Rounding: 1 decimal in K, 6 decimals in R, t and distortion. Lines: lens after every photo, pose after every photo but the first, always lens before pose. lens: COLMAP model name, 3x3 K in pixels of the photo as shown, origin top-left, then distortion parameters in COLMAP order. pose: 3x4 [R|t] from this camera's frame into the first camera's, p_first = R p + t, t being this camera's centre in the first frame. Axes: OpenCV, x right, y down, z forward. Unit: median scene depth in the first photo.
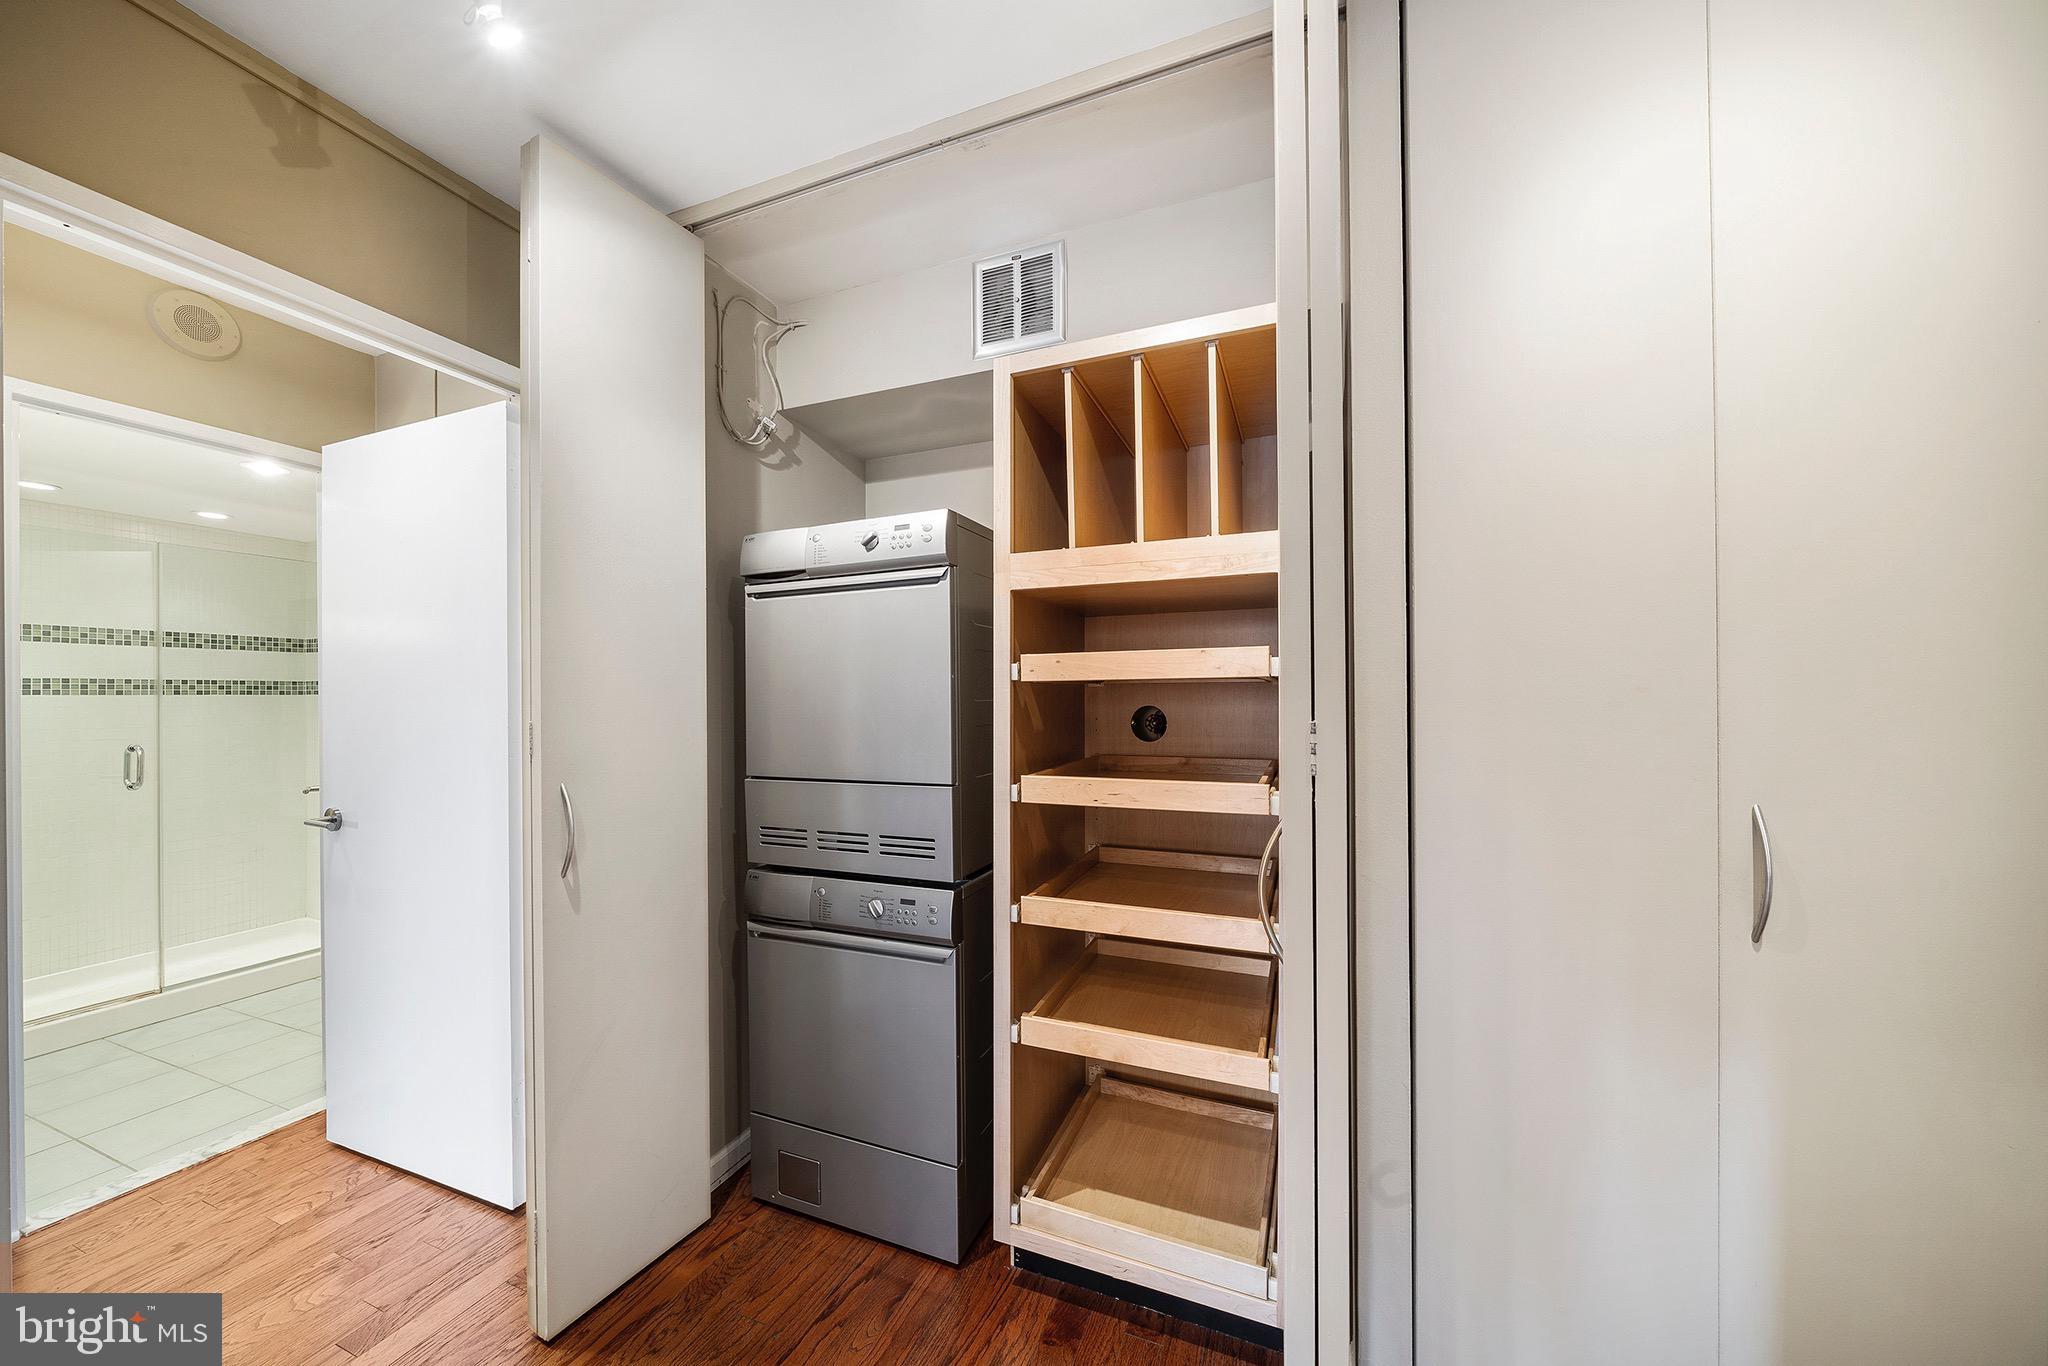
lens RADIAL K [[702.1, 0, 1018.4], [0, 702.1, 694.8], [0, 0, 1]] dist [-0.004233, -0.000423]
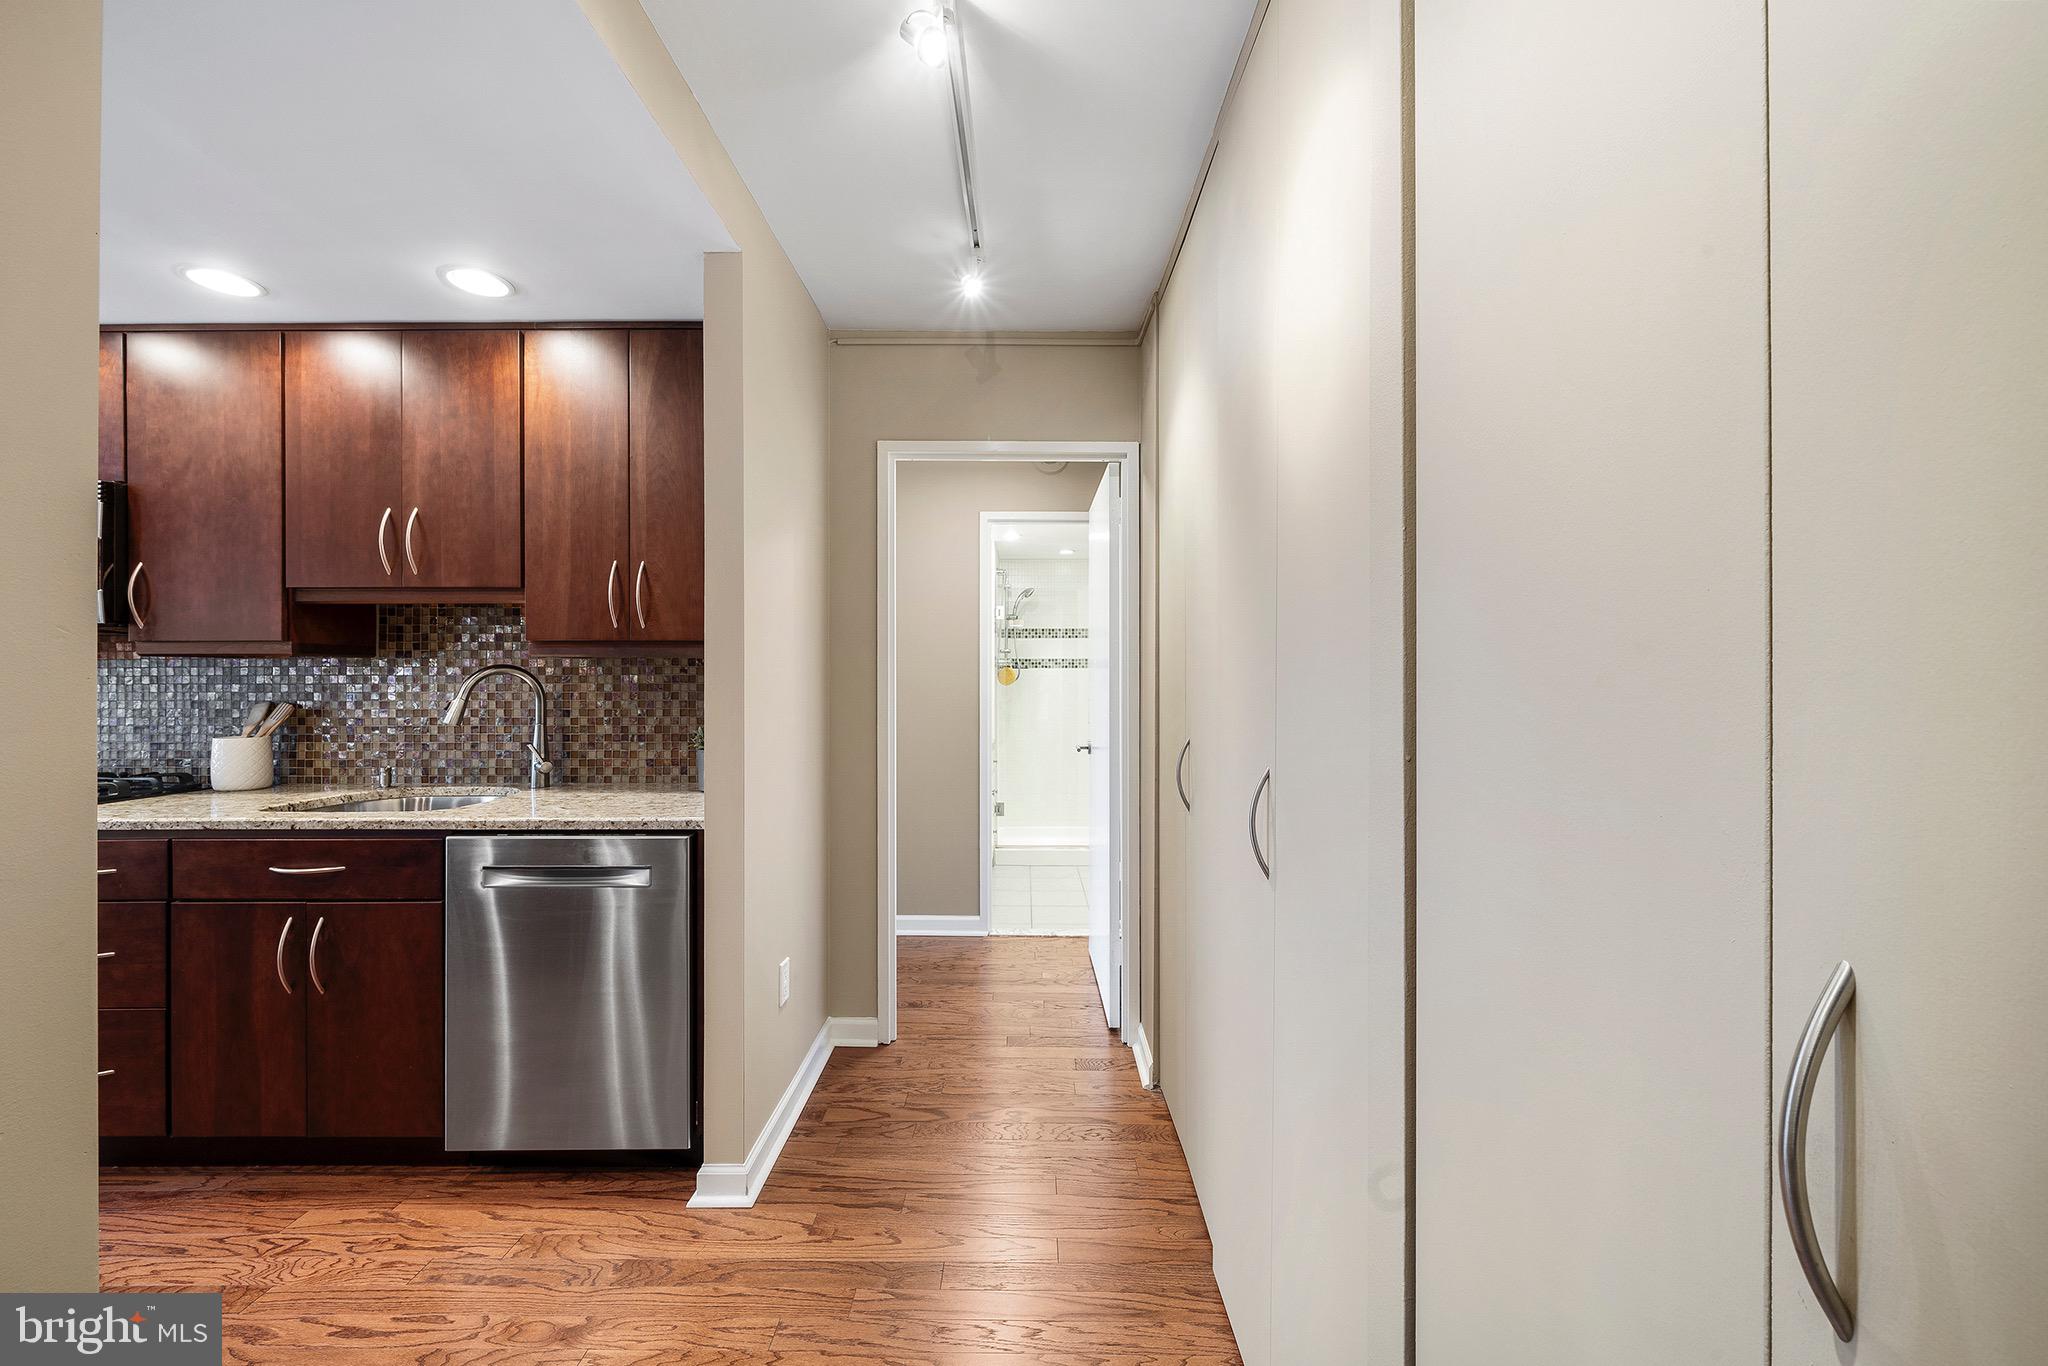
lens RADIAL K [[777.2, 0, 1030.3], [0, 777.2, 676.7], [0, 0, 1]] dist [-0.004521, -0.001288]
pose [[0.375427, 0.010664, -0.926790, 0.629909], [-0.007486, 0.999936, 0.008473, 0.006005], [0.926822, 0.003757, 0.375483, 0.229926]]
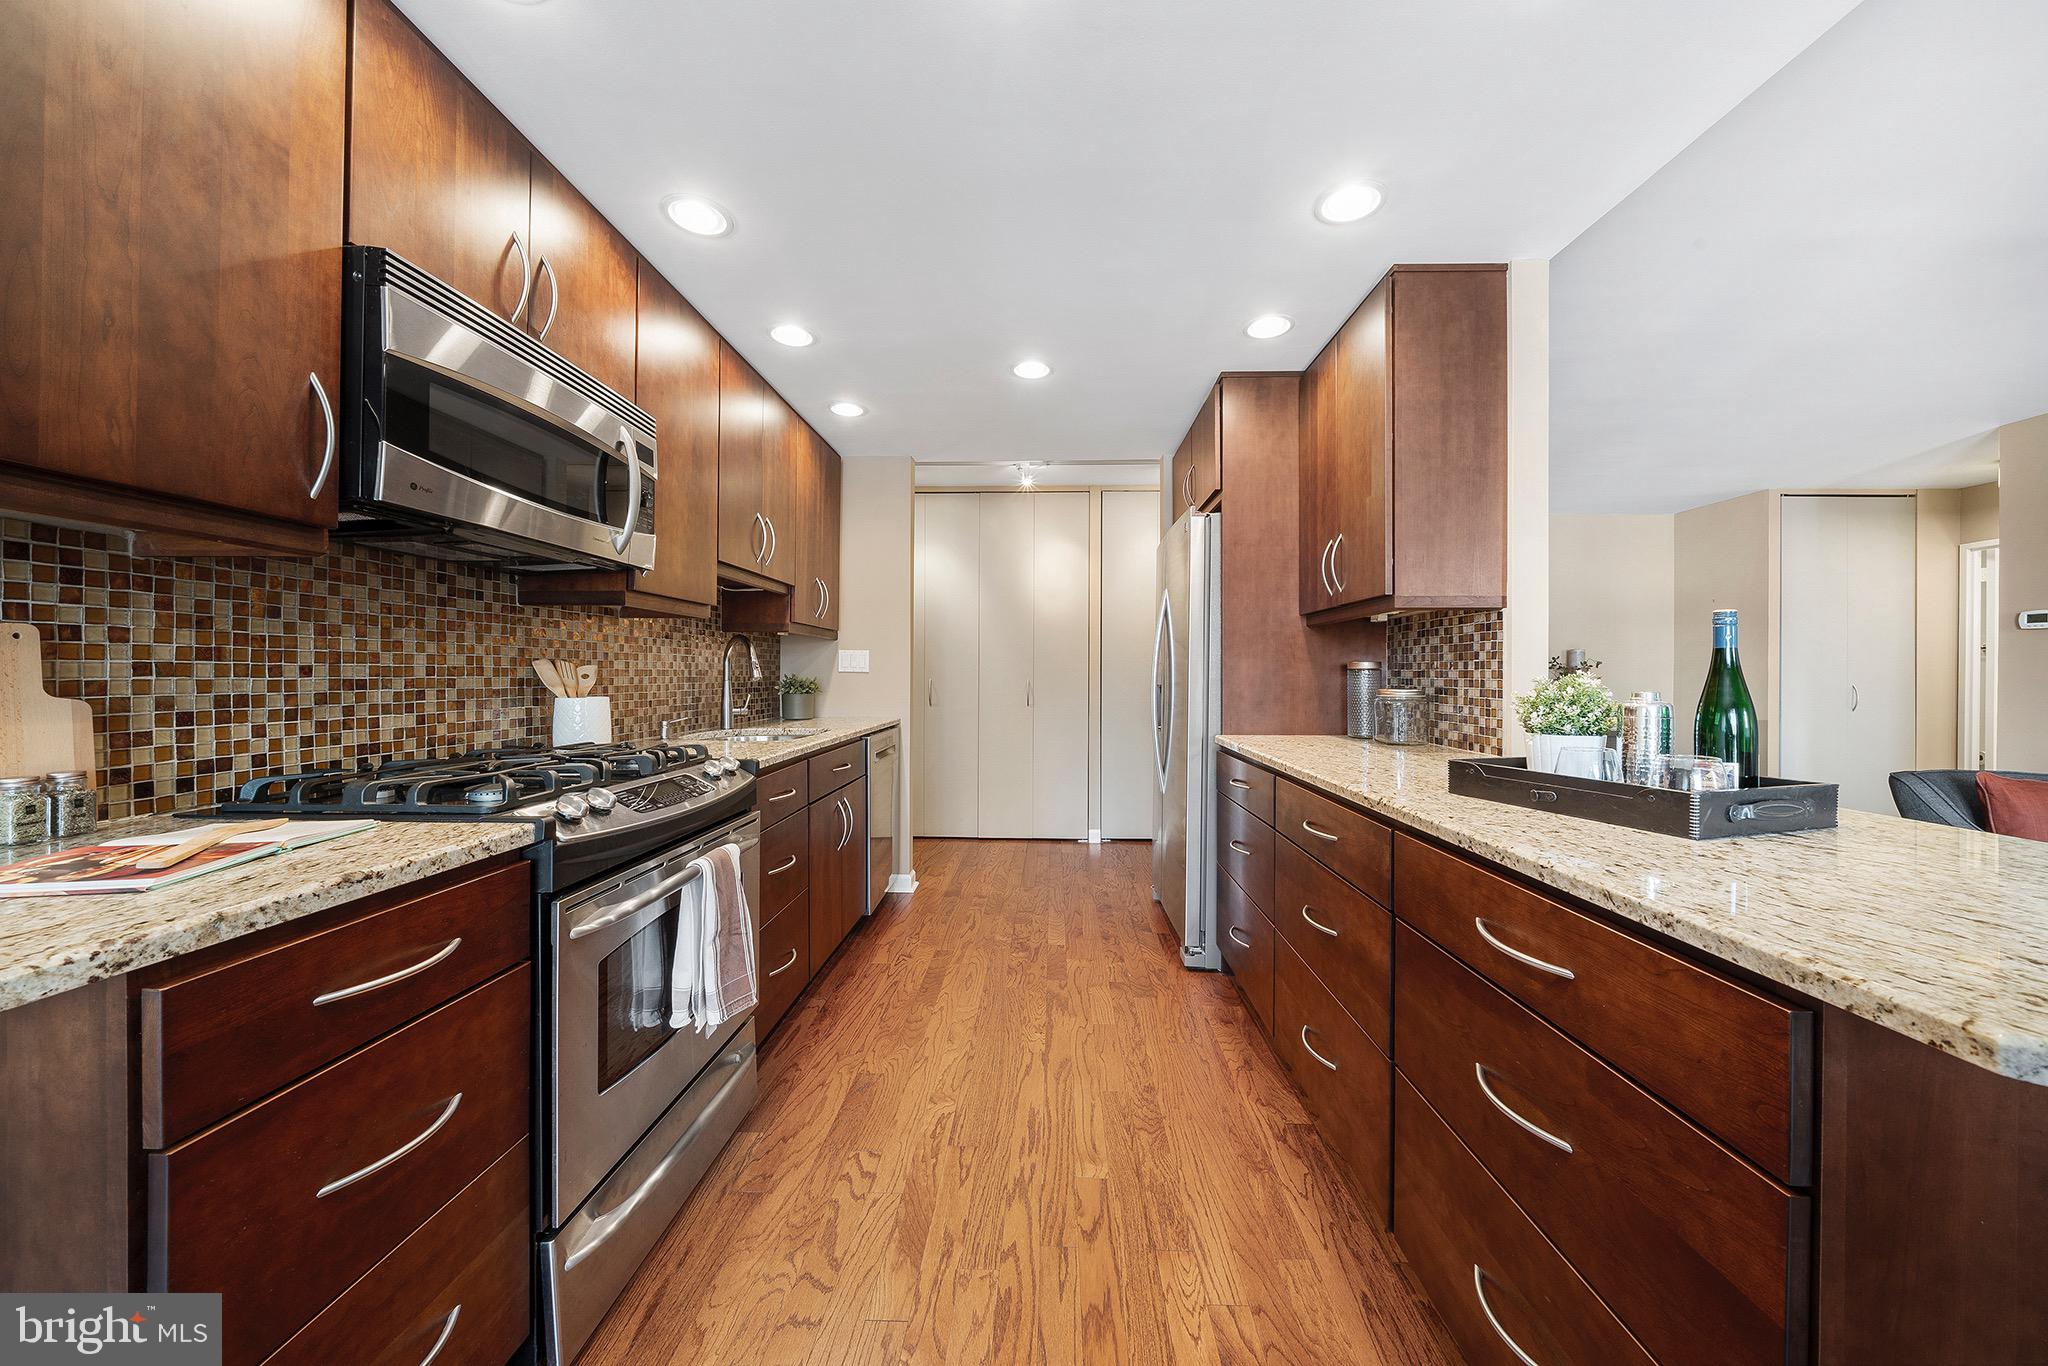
lens RADIAL K [[702.1, 0, 1029.3], [0, 702.1, 673.7], [0, 0, 1]] dist [-0.004233, -0.000423]
pose [[0.941524, 0.015411, 0.336594, -0.770425], [-0.013128, 0.999873, -0.009059, 0.092280], [-0.336691, 0.004110, 0.941606, -1.711182]]
